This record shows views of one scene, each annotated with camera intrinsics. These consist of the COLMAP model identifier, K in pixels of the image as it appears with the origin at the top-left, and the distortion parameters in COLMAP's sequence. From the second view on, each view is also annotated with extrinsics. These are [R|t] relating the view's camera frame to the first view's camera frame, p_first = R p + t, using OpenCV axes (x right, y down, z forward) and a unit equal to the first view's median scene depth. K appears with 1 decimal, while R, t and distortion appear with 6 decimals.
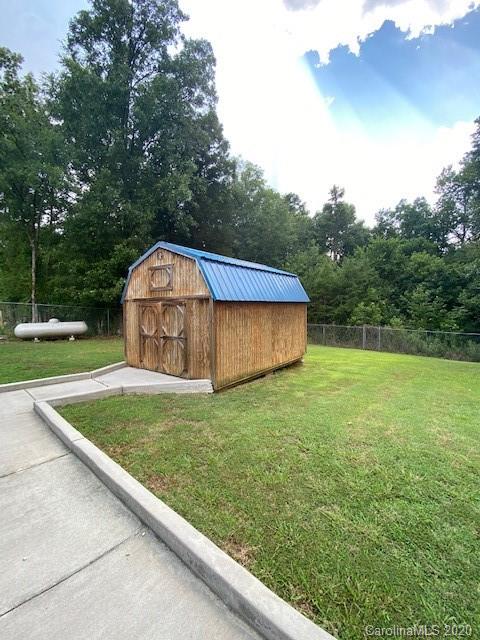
lens RADIAL K [[257.9, 0, 240.0], [0, 257.9, 320.0], [0, 0, 1]] dist [0.013920, -0.017791]
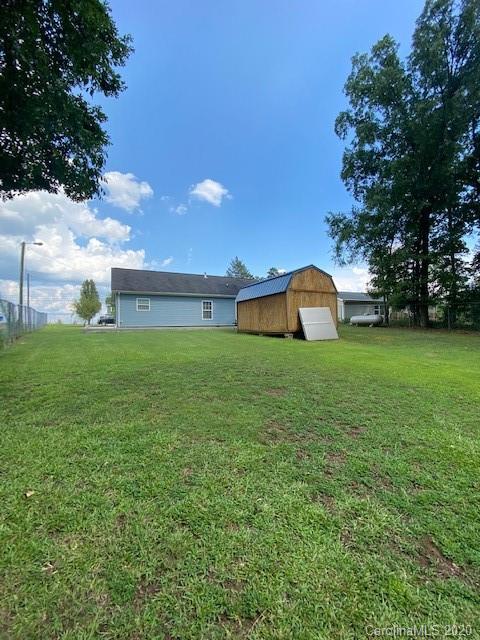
lens RADIAL K [[257.9, 0, 240.0], [0, 257.9, 320.0], [0, 0, 1]] dist [0.013920, -0.017791]
pose [[-0.379672, -0.004038, -0.925112, 0.976787], [-0.030383, 0.999505, 0.008106, 0.044945], [0.924622, 0.031185, -0.379607, 0.798494]]
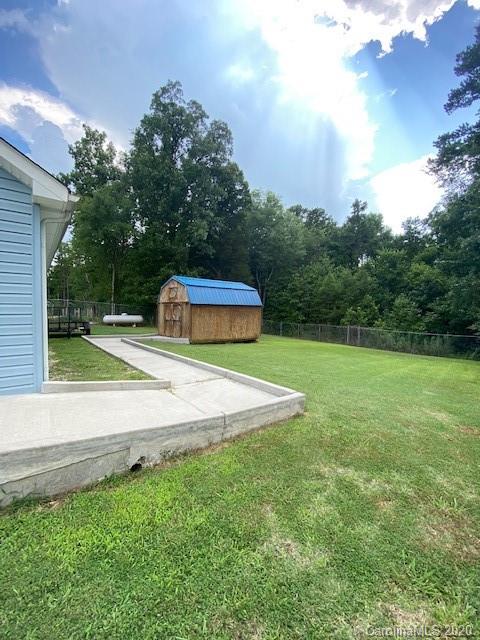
lens RADIAL K [[256.0, 0, 240.0], [0, 256.0, 320.0], [0, 0, 1]] dist [0.024995, -0.017190]
pose [[0.982245, 0.028352, -0.185449, 0.275045], [-0.030428, 0.999502, -0.008355, 0.027435], [0.185119, 0.013849, 0.982618, -0.423131]]
